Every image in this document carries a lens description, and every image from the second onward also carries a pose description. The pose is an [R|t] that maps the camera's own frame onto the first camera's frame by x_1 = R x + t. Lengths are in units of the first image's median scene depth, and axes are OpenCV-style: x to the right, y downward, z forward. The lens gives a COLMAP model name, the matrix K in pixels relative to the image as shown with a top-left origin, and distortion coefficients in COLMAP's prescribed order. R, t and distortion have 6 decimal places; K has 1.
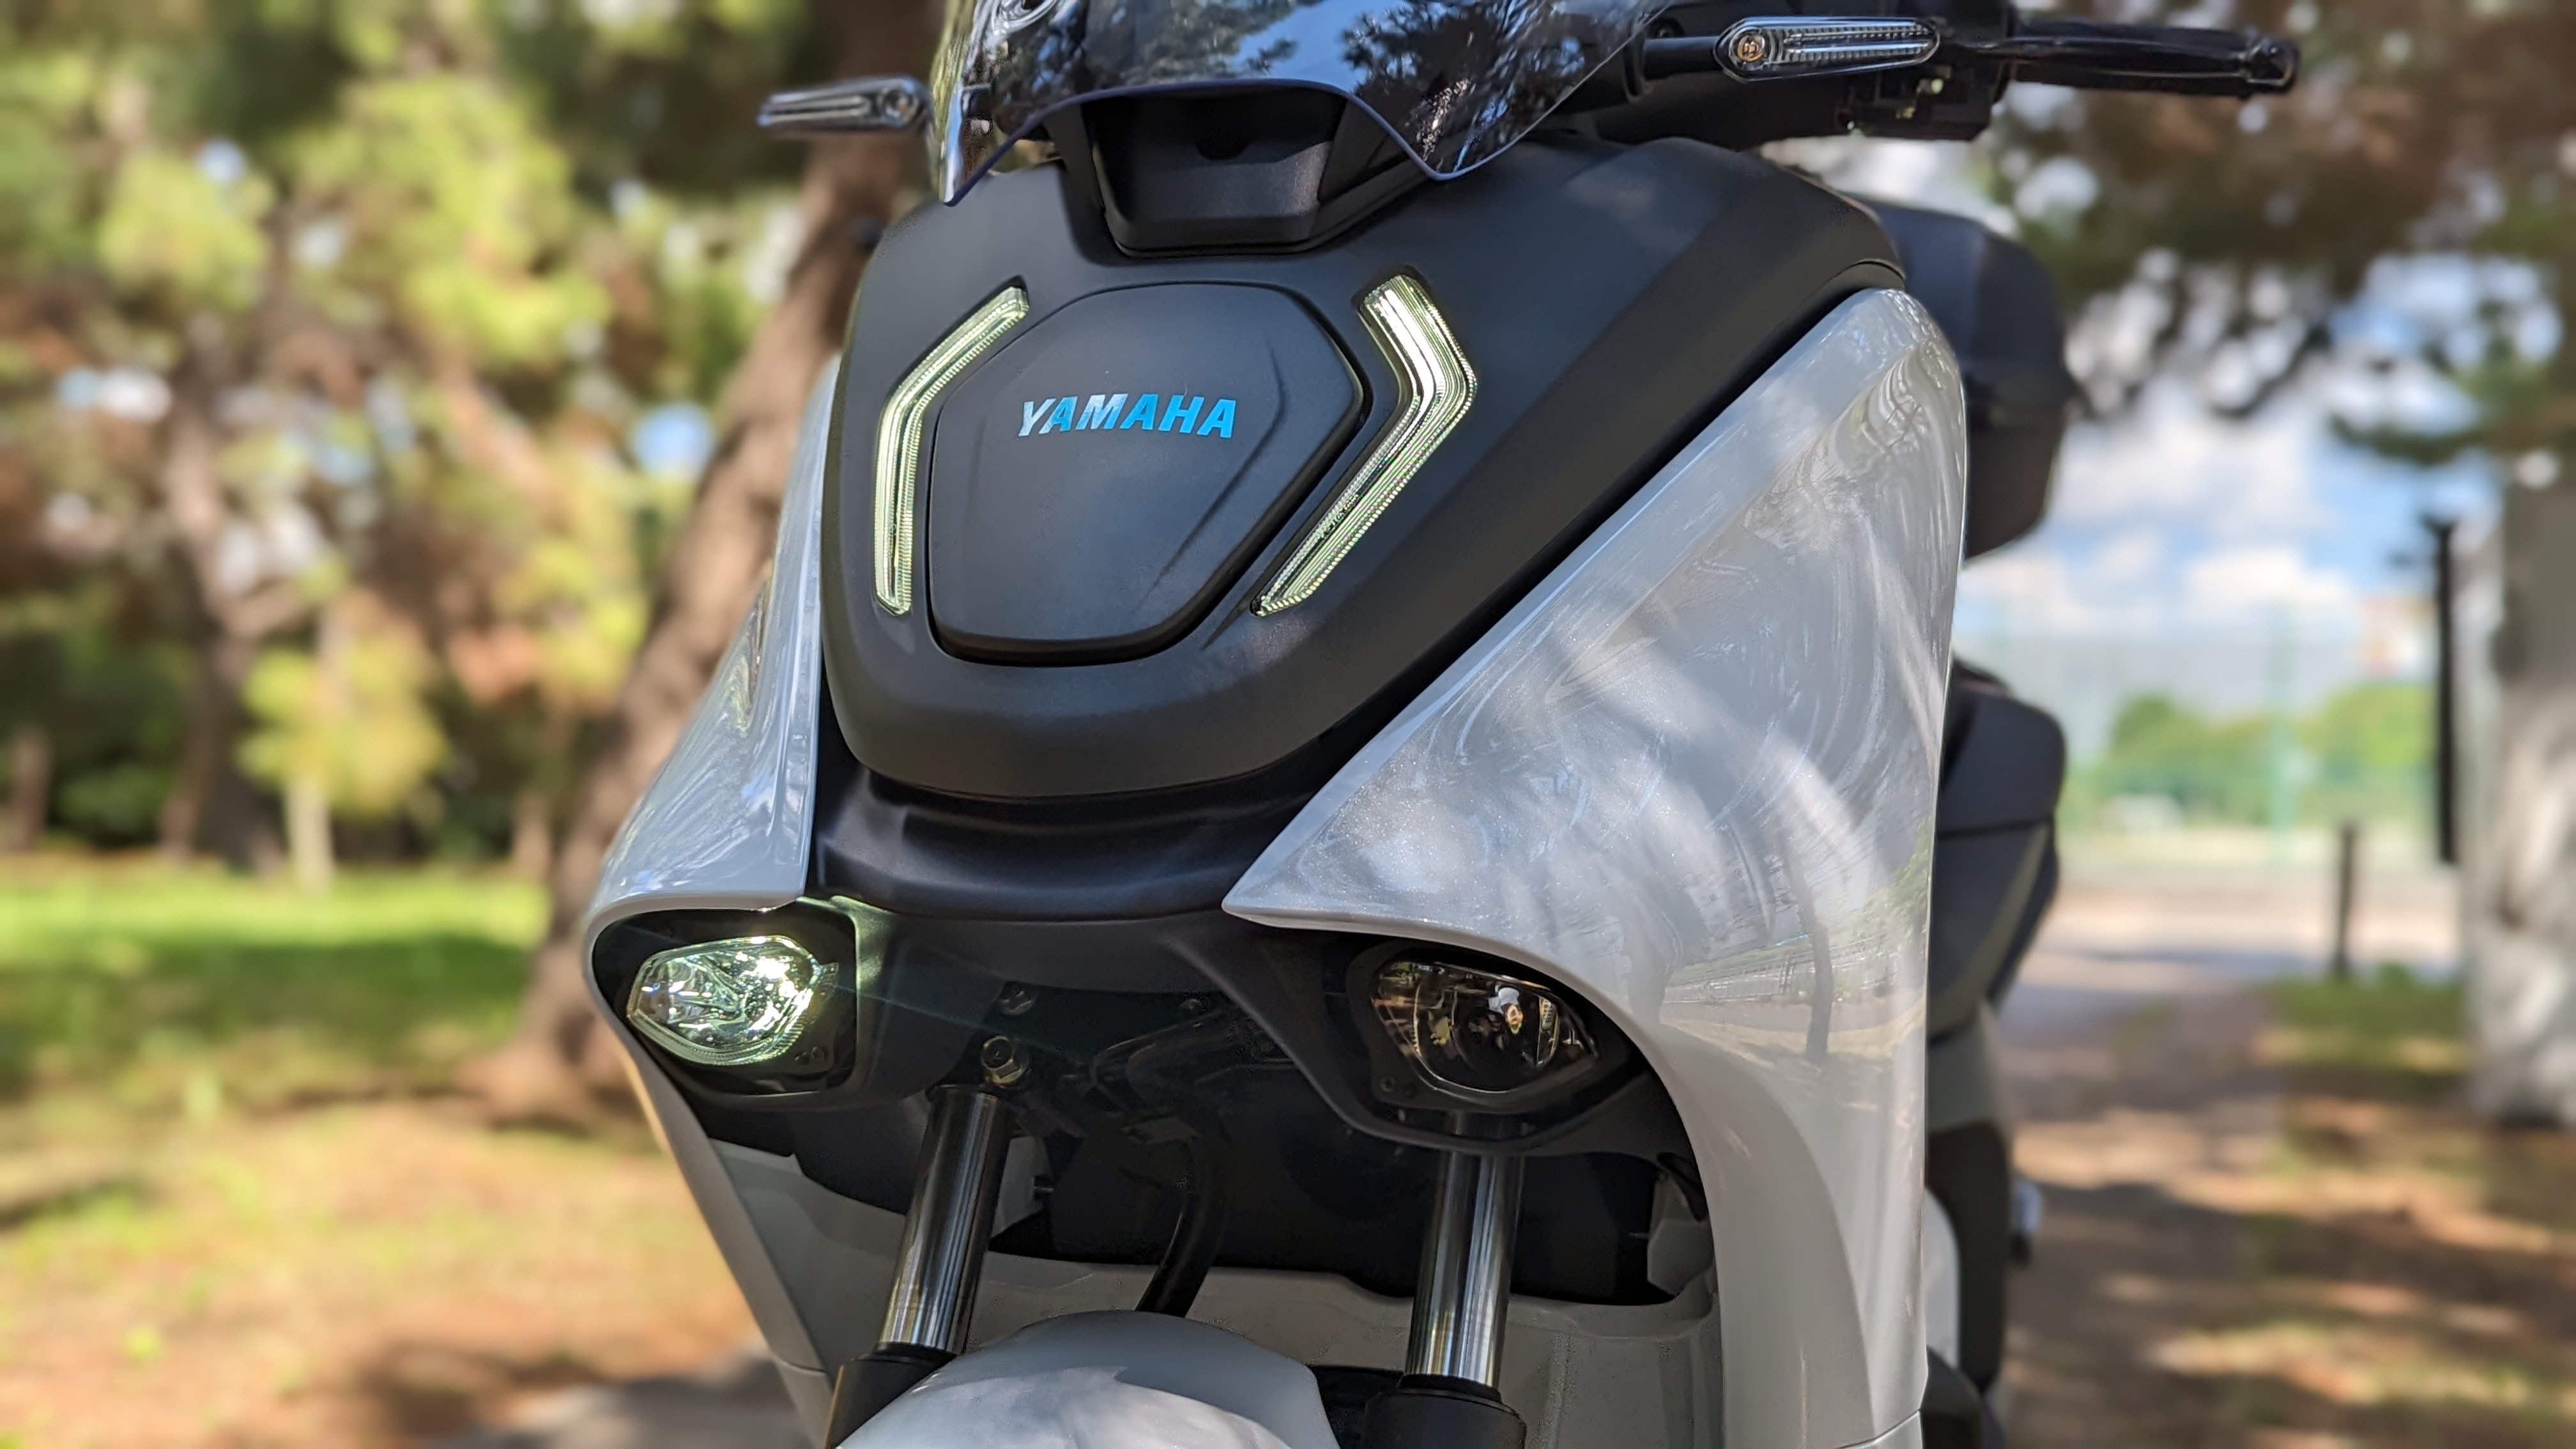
lens RADIAL K [[2663.6, 0, 1288.0], [0, 2663.6, 724.5], [0, 0, 1]] dist [0.132308, -0.259503]
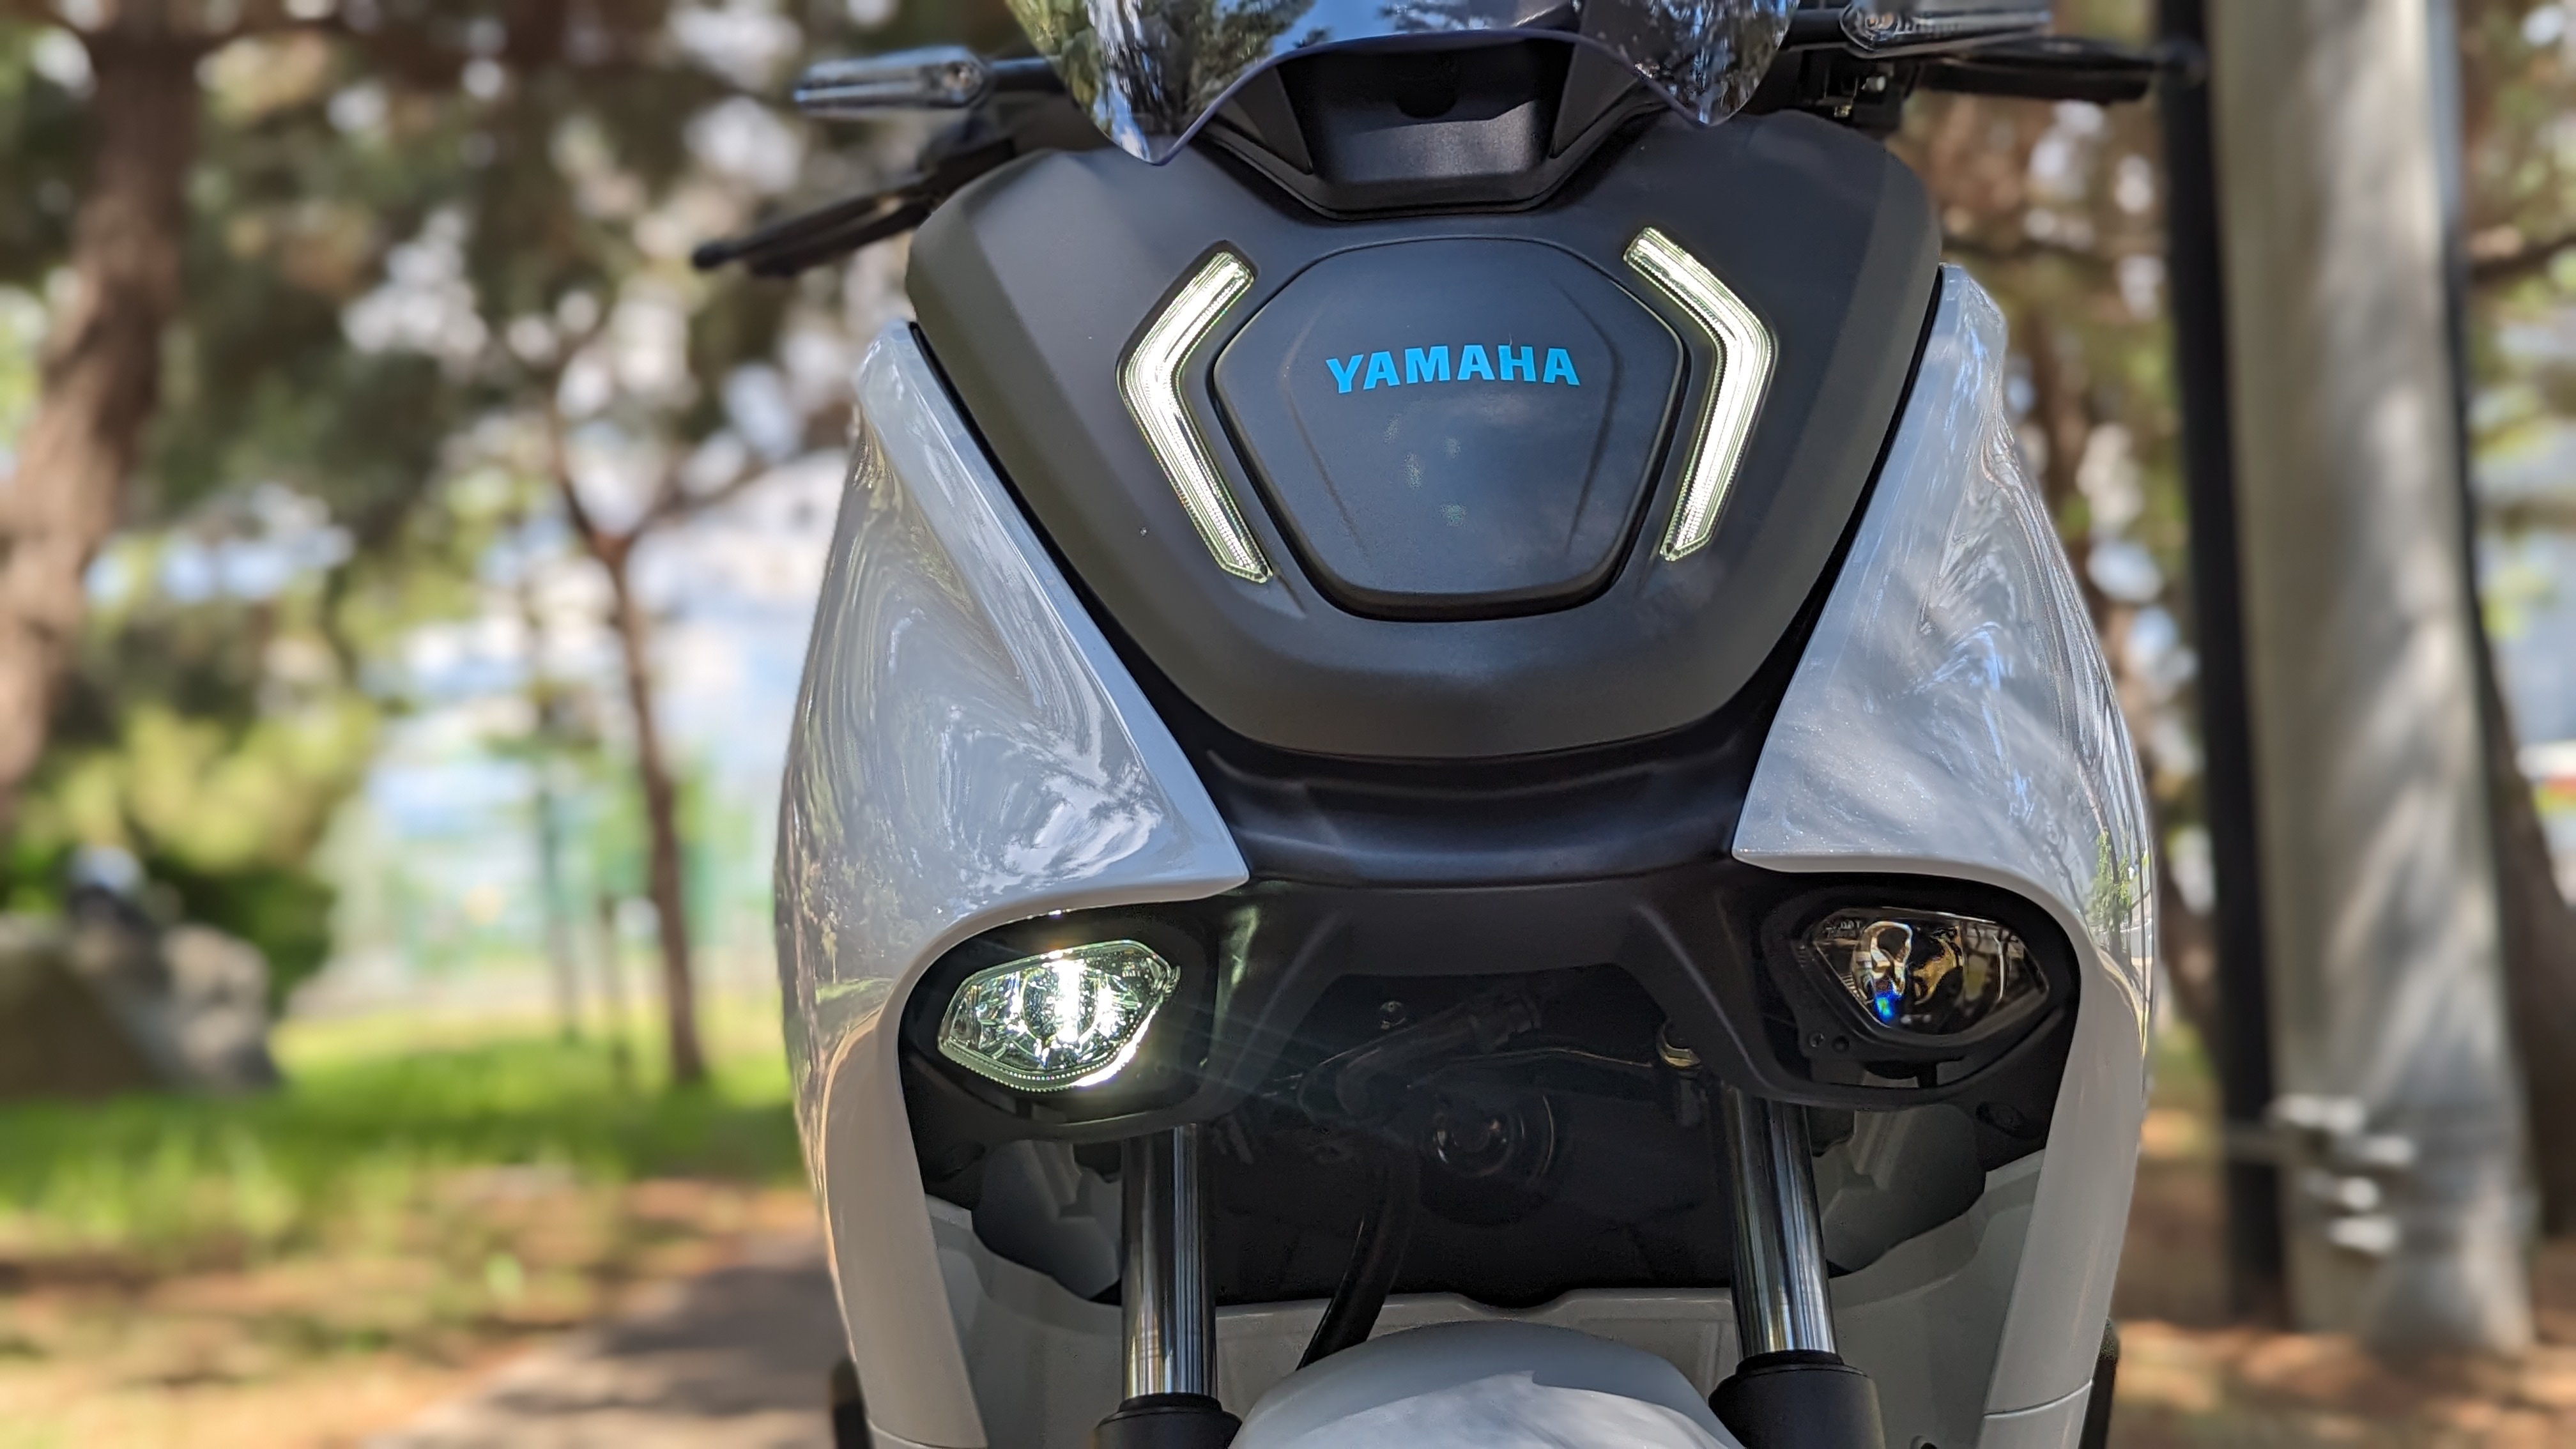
lens RADIAL K [[2700.6, 0, 1226.6], [0, 2700.6, 739.3], [0, 0, 1]] dist [0.124799, -0.305152]
pose [[0.964118, -0.052145, 0.260303, -0.364911], [0.061326, 0.997745, -0.027270, 0.034739], [-0.258294, 0.042255, 0.965142, 0.086866]]
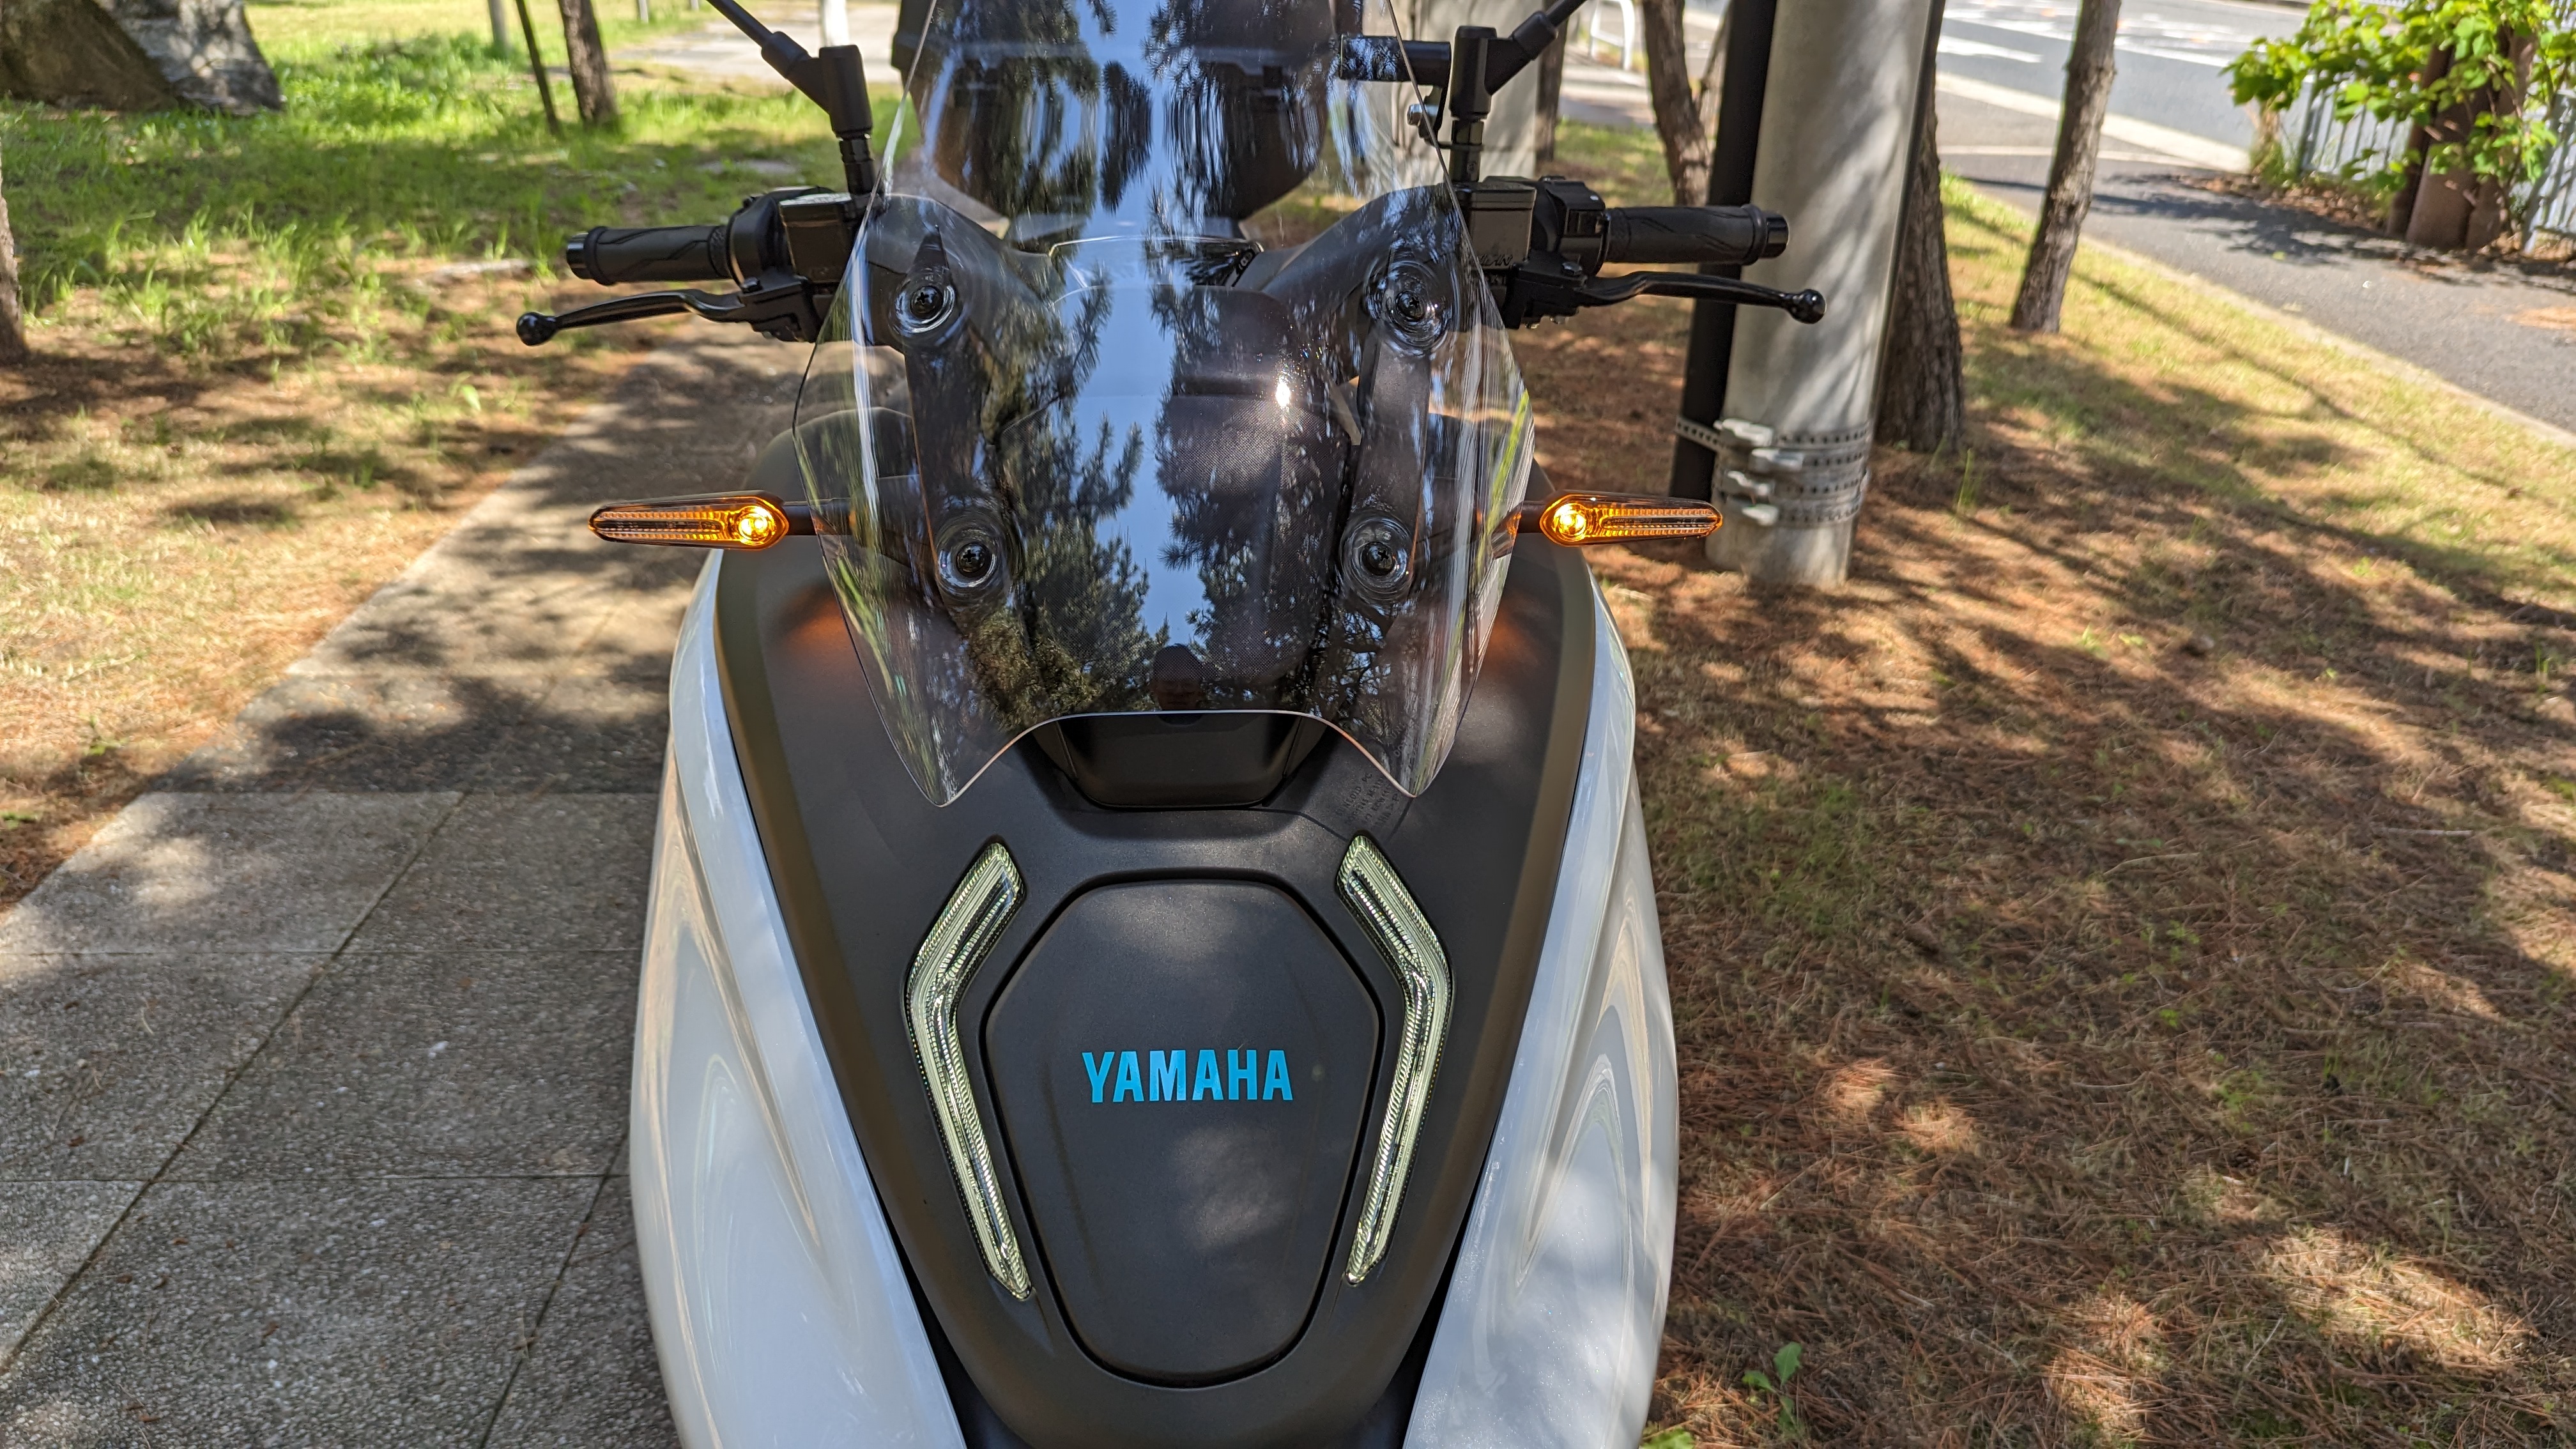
lens RADIAL K [[1823.1, 0, 1268.9], [0, 1823.1, 761.0], [0, 0, 1]] dist [0.050945, -0.050641]
pose [[0.925315, -0.154482, 0.346305, -0.254767], [-0.011993, 0.900875, 0.433912, -0.525974], [-0.379009, -0.405659, 0.831741, 0.365118]]
